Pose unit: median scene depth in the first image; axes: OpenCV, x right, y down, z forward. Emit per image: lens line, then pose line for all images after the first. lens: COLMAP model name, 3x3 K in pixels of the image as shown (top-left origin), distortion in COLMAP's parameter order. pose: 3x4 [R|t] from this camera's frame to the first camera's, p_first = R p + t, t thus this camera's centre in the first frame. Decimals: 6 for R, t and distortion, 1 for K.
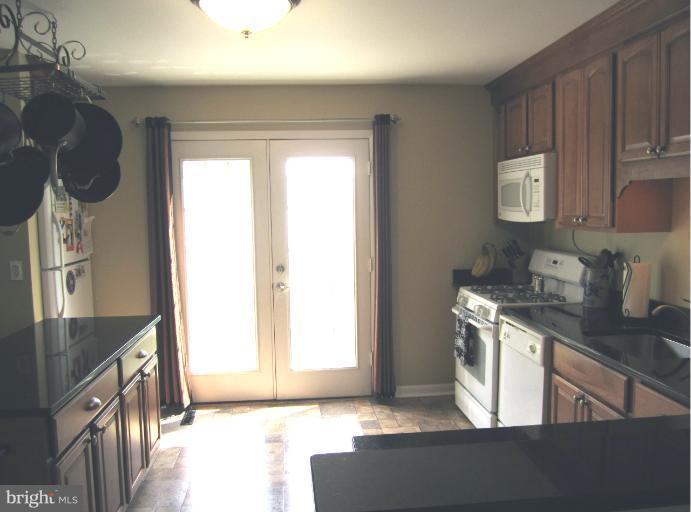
lens RADIAL K [[579.9, 0, 347.3], [0, 579.9, 254.8], [0, 0, 1]] dist [-0.043271, 0.015391]
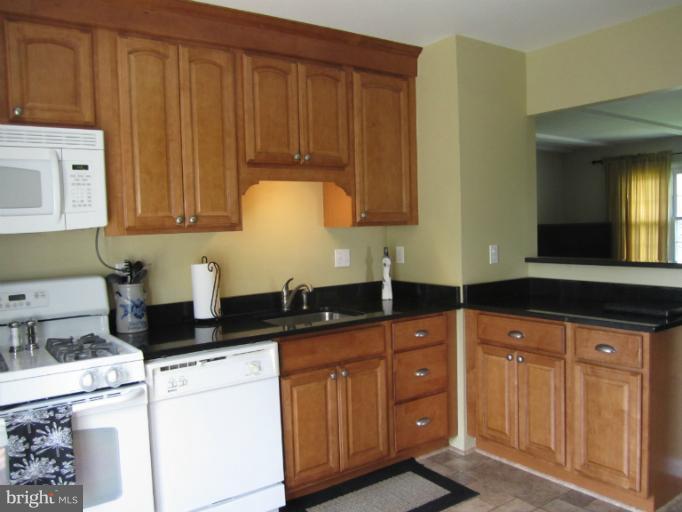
lens RADIAL K [[572.3, 0, 341.1], [0, 572.3, 255.3], [0, 0, 1]] dist [-0.043271, 0.015391]
pose [[-0.502845, -0.011186, 0.864304, -0.397662], [0.120632, 0.989223, 0.082985, -0.046094], [-0.855918, 0.145991, -0.496076, 1.089192]]
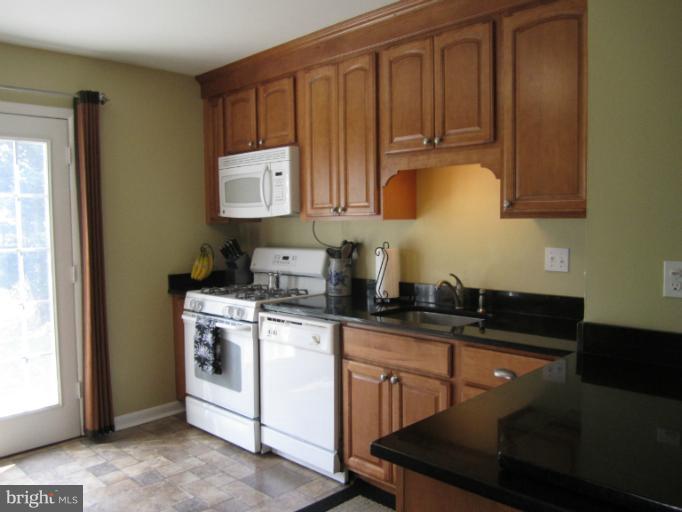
lens RADIAL K [[572.3, 0, 338.7], [0, 572.3, 250.5], [0, 0, 1]] dist [-0.043271, 0.015391]
pose [[0.770680, -0.030948, 0.636471, -0.222460], [0.060415, 0.997869, -0.024634, 0.032834], [-0.634352, 0.057438, 0.770907, 0.186136]]
